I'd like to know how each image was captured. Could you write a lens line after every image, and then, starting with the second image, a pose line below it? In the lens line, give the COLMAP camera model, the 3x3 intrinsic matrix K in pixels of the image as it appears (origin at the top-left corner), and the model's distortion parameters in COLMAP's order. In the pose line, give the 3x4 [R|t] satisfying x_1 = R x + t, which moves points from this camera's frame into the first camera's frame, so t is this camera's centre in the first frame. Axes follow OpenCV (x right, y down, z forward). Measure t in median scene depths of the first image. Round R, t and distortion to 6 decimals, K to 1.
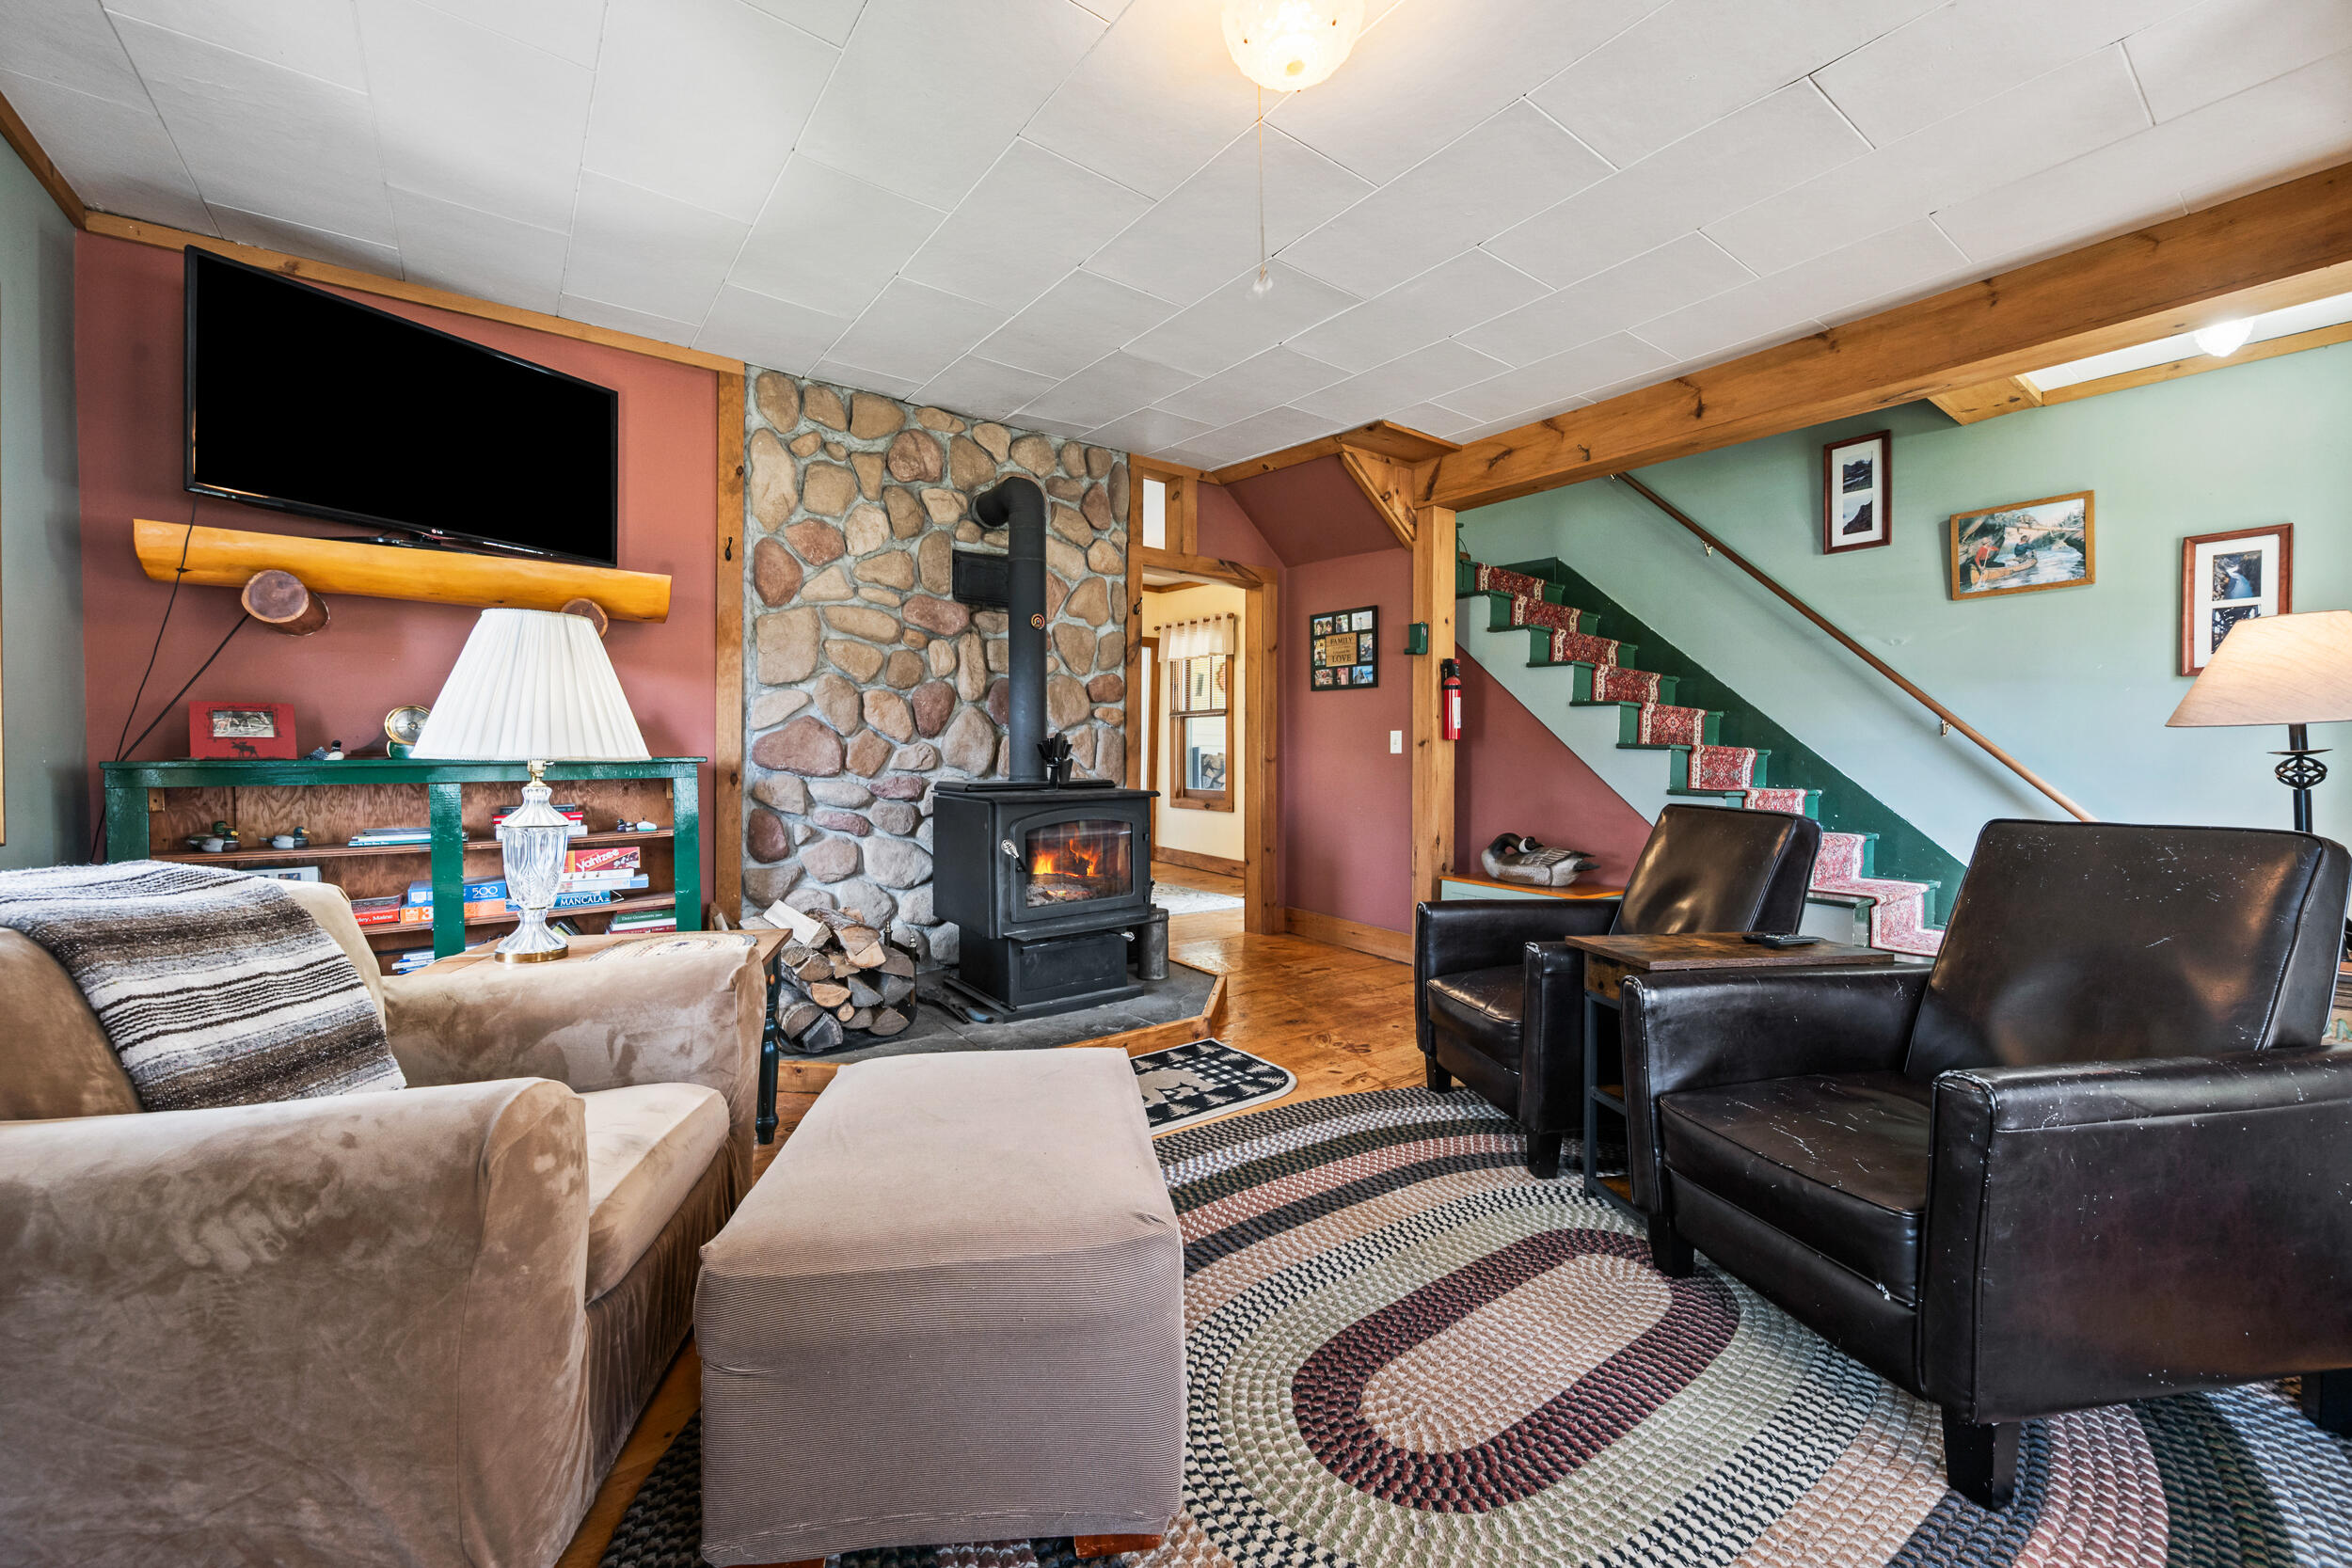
lens RADIAL K [[940.3, 0, 1175.5], [0, 940.3, 766.4], [0, 0, 1]] dist [0.000644, -0.000329]
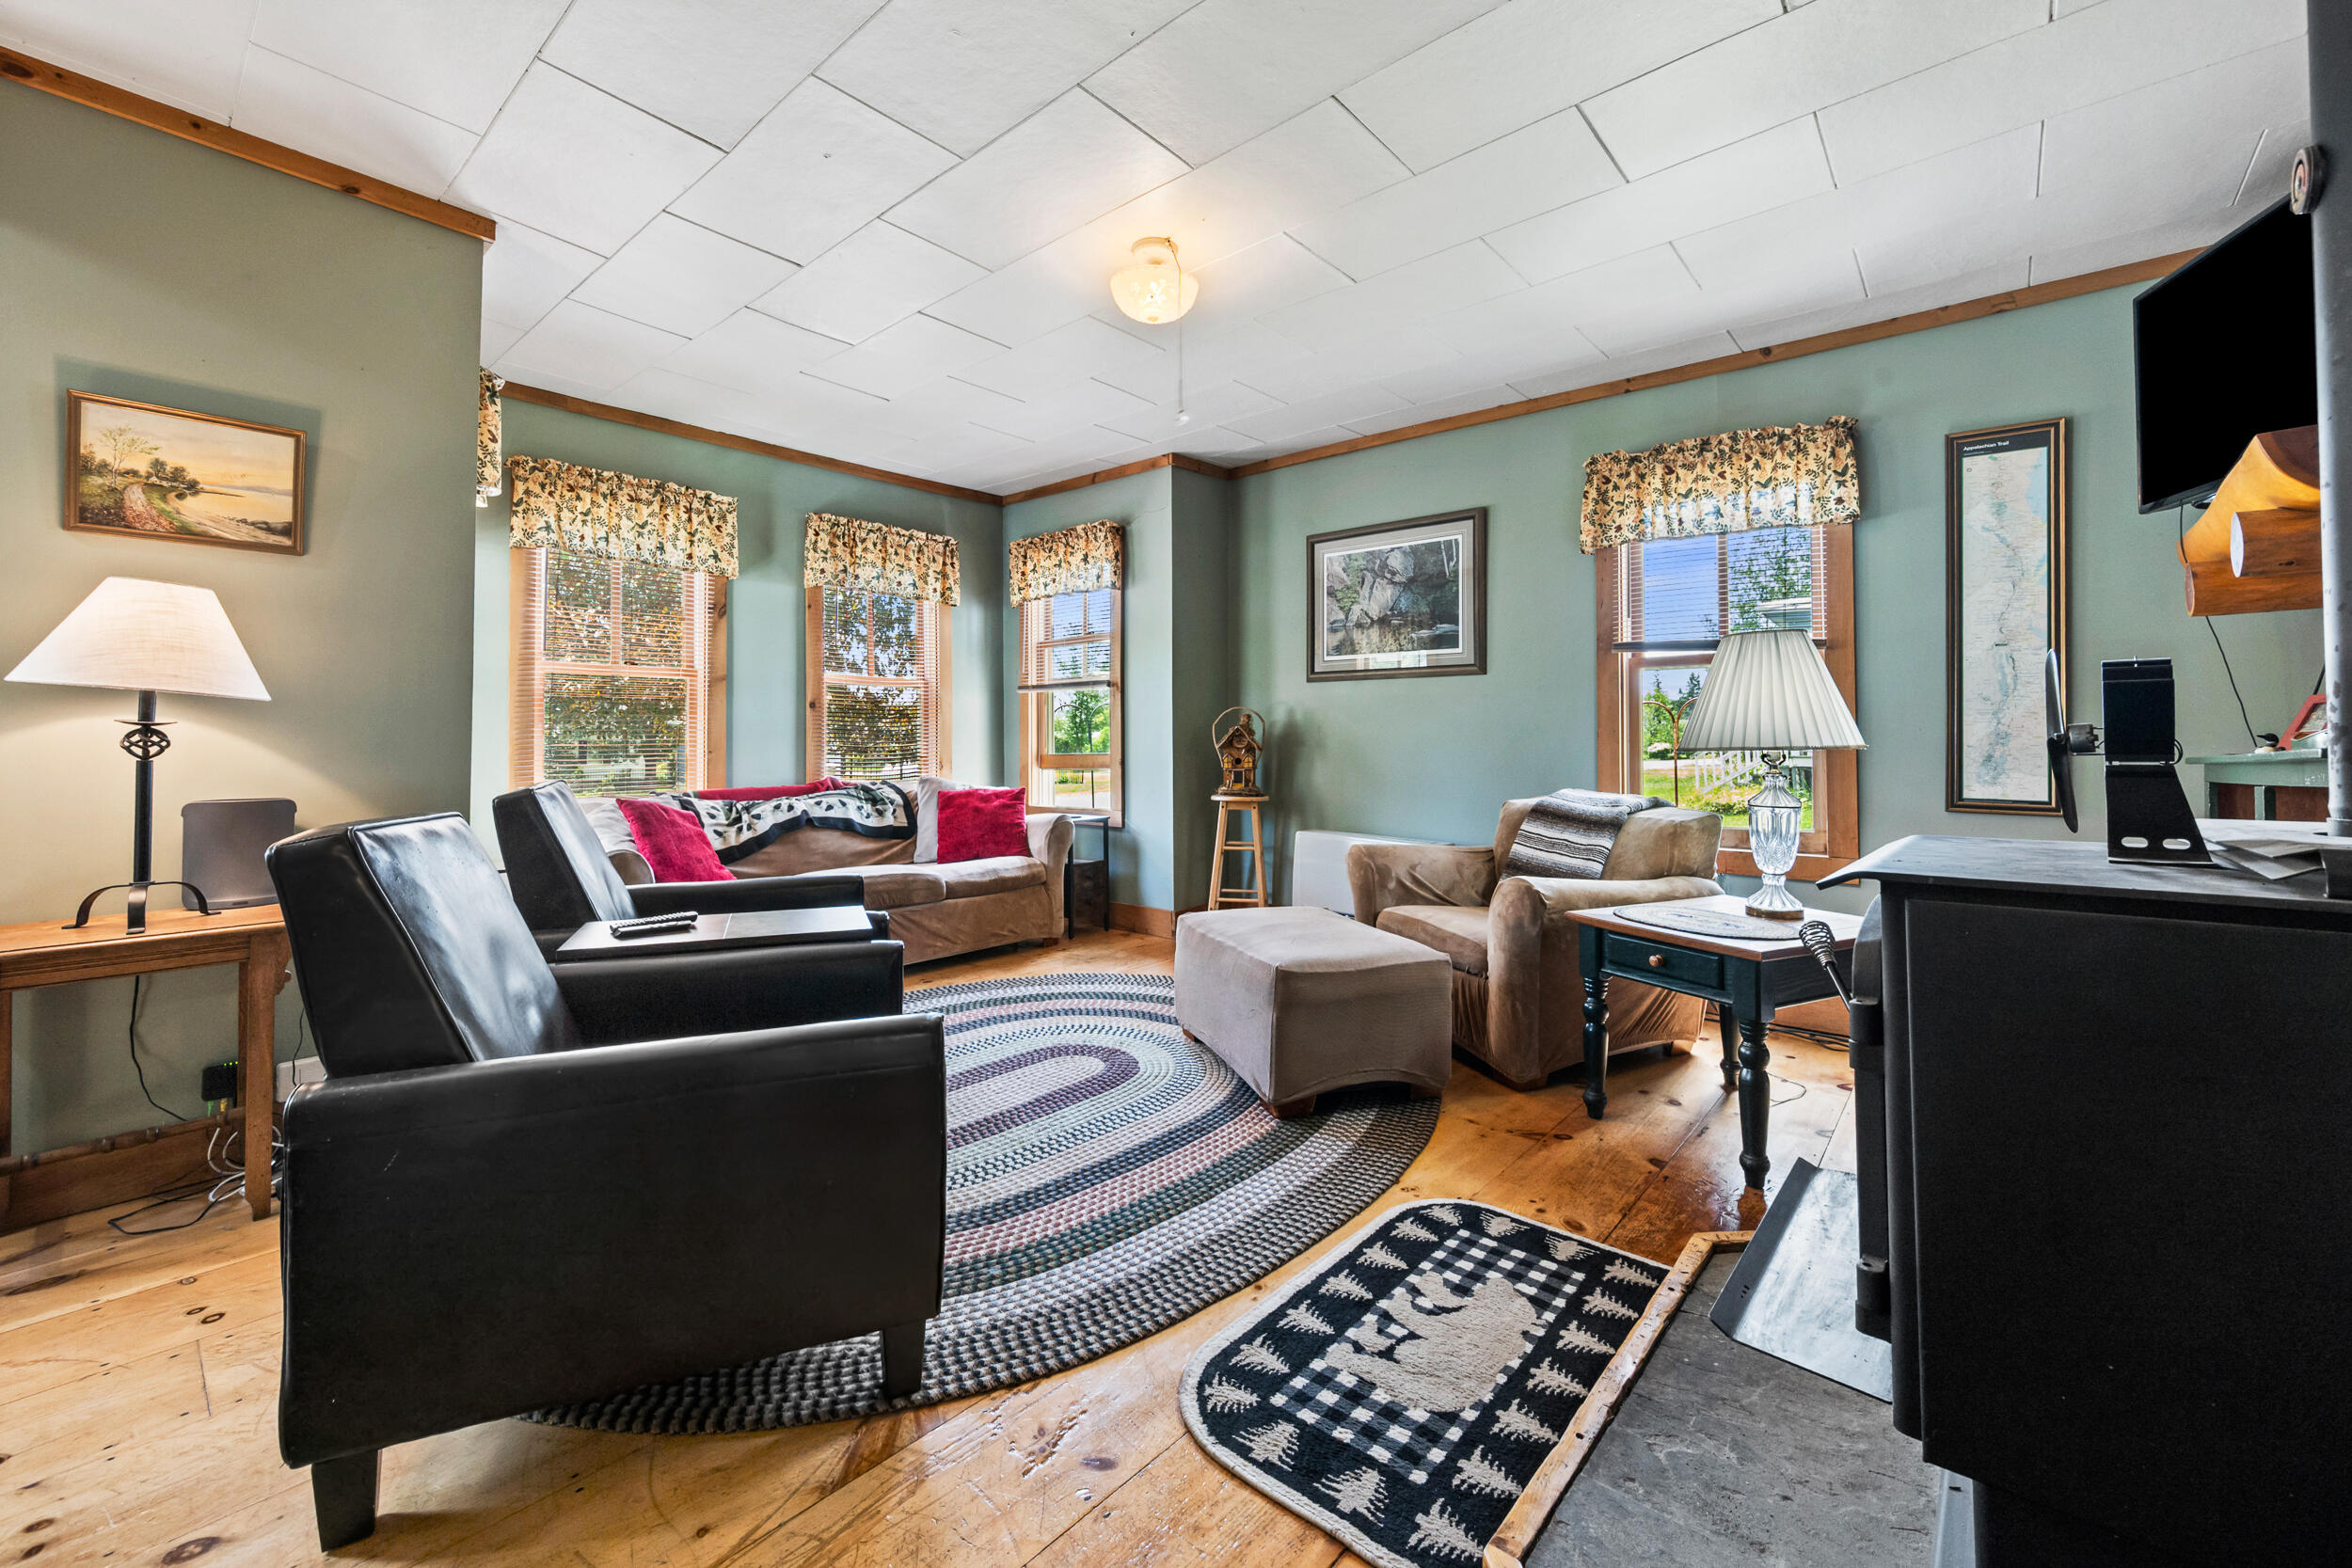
lens RADIAL K [[940.3, 0, 1179.3], [0, 940.3, 761.2], [0, 0, 1]] dist [0.000644, -0.000329]
pose [[-0.976769, -0.003670, -0.214263, 0.232971], [-0.007710, 0.999808, 0.018025, -0.005547], [0.214156, 0.019258, -0.976610, 1.452938]]
